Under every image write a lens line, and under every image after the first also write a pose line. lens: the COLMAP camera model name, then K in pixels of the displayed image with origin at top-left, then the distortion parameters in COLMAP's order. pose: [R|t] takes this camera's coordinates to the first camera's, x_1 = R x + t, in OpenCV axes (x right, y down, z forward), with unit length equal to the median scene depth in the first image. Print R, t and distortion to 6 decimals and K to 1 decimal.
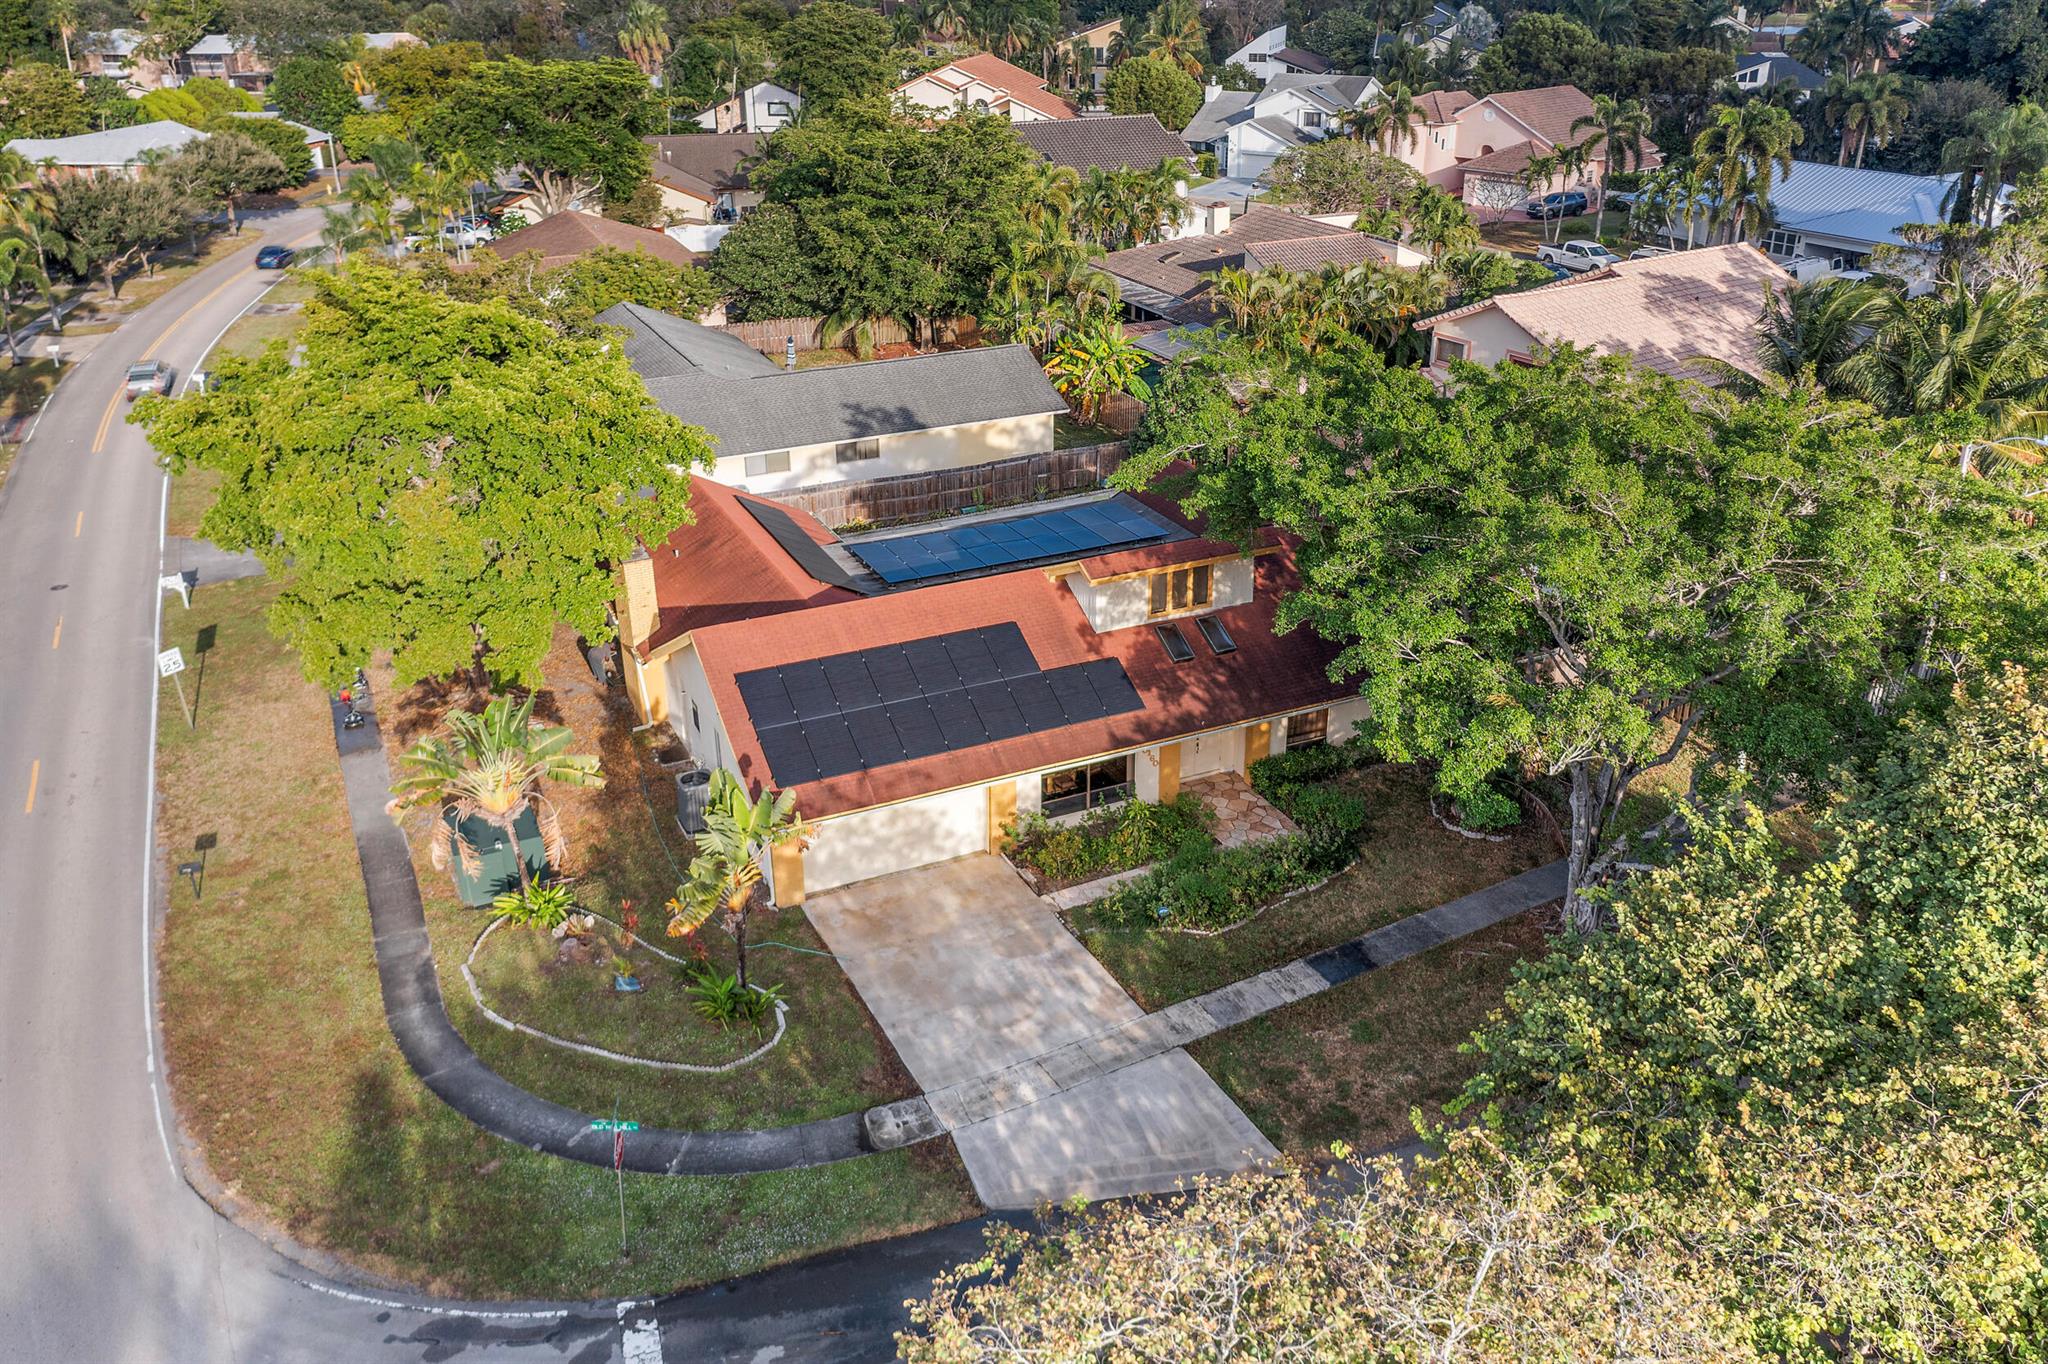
lens RADIAL K [[1636.5, 0, 1025.2], [0, 1636.5, 679.1], [0, 0, 1]] dist [-0.017267, 0.007038]
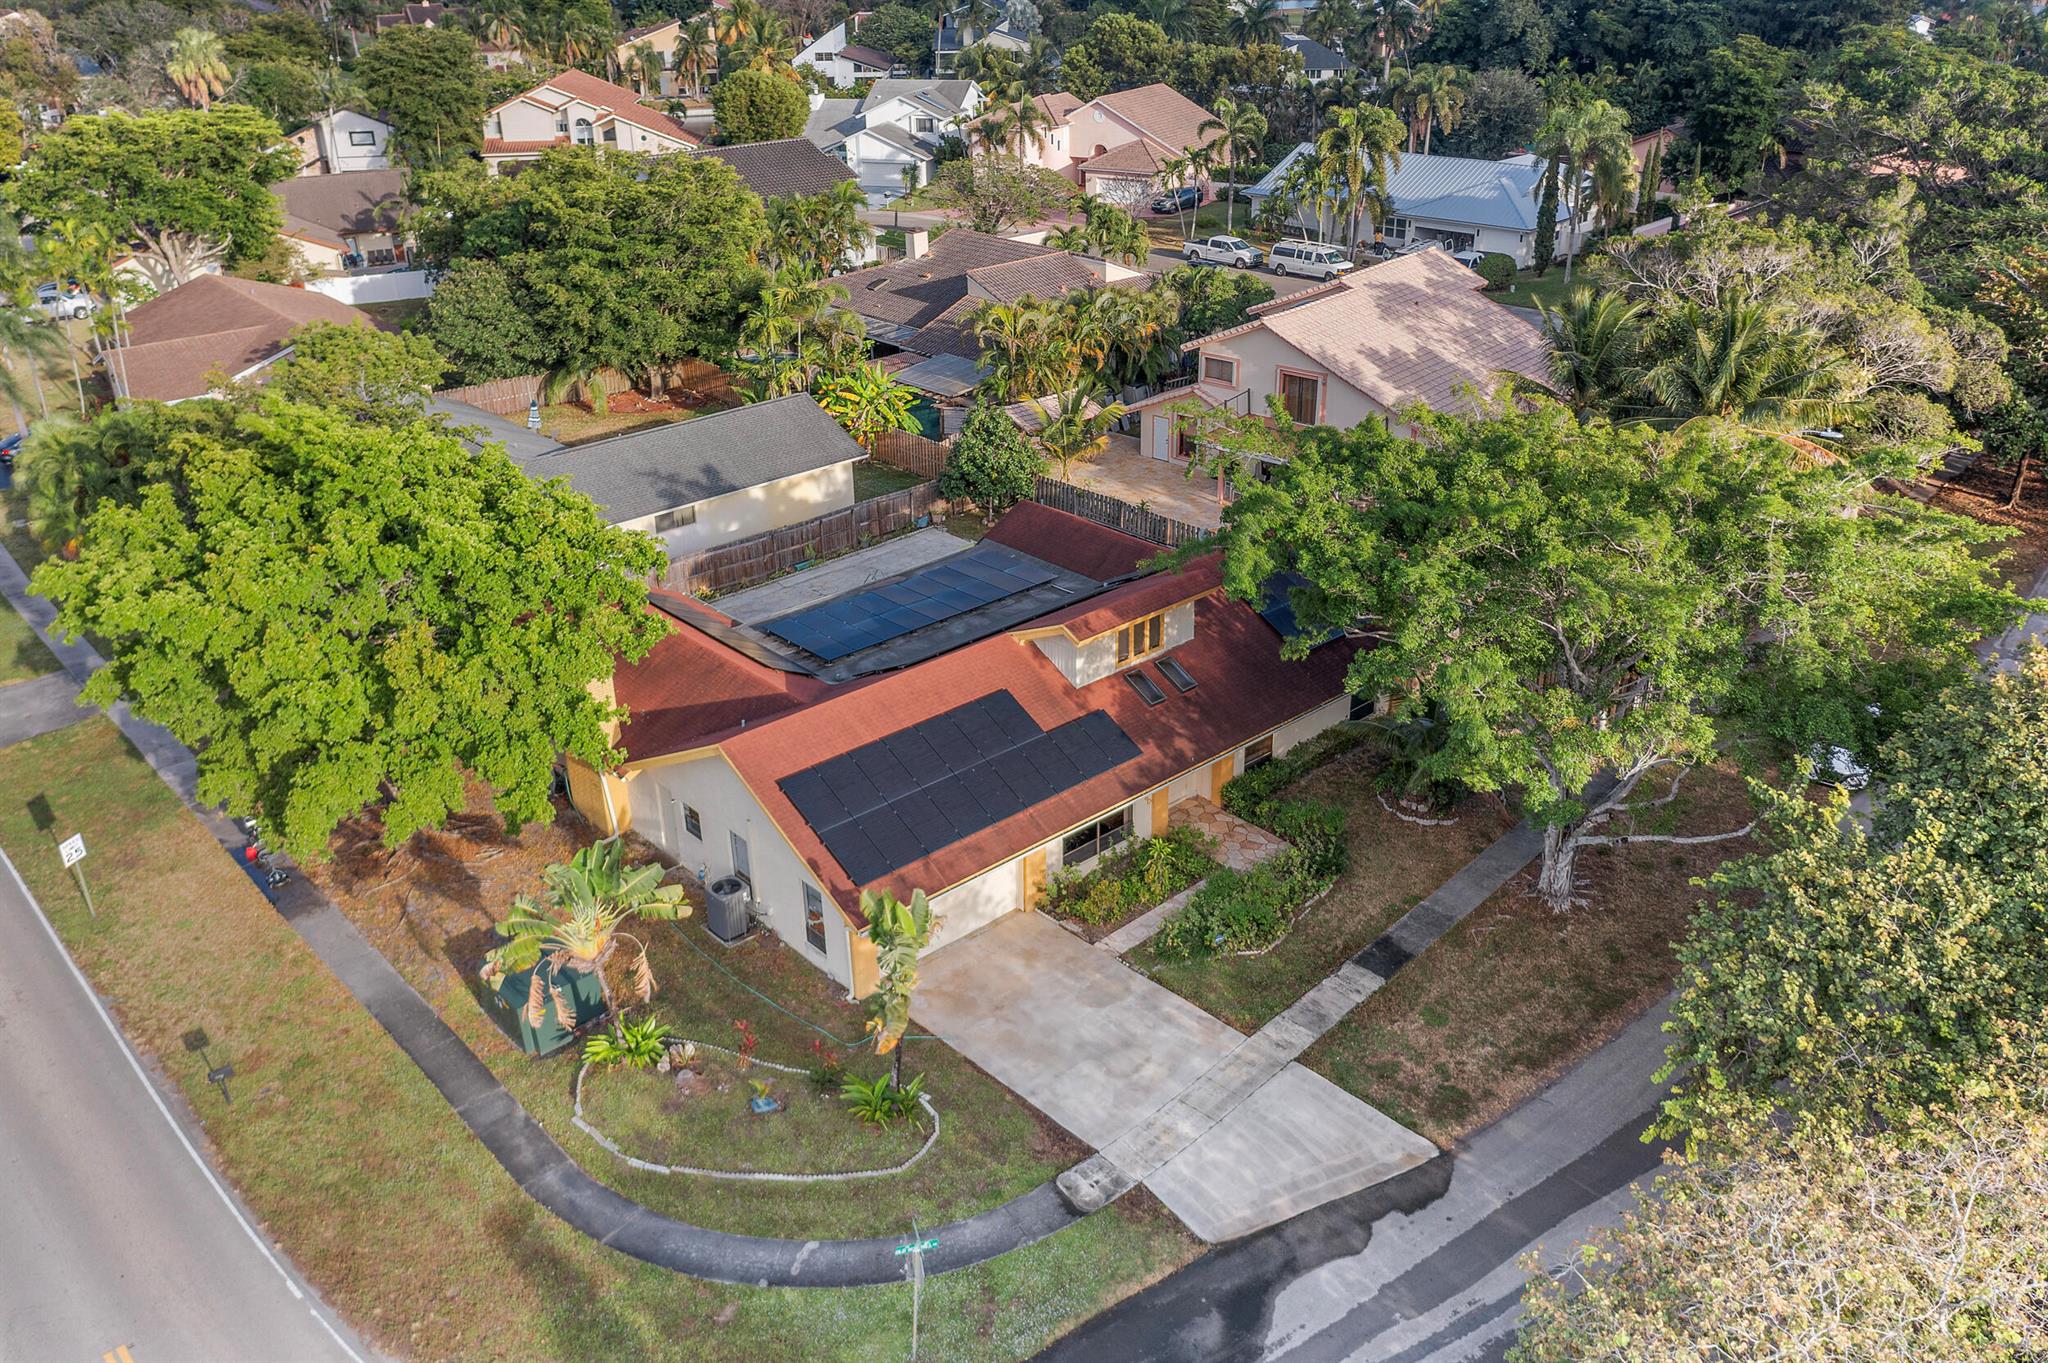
lens RADIAL K [[1631.7, 0, 1022.9], [0, 1631.7, 684.4], [0, 0, 1]] dist [-0.012834, -0.001472]
pose [[0.956431, -0.133608, 0.259595, -0.172380], [0.129286, 0.991033, 0.033734, -0.046342], [-0.261774, 0.001298, 0.965128, -0.010667]]
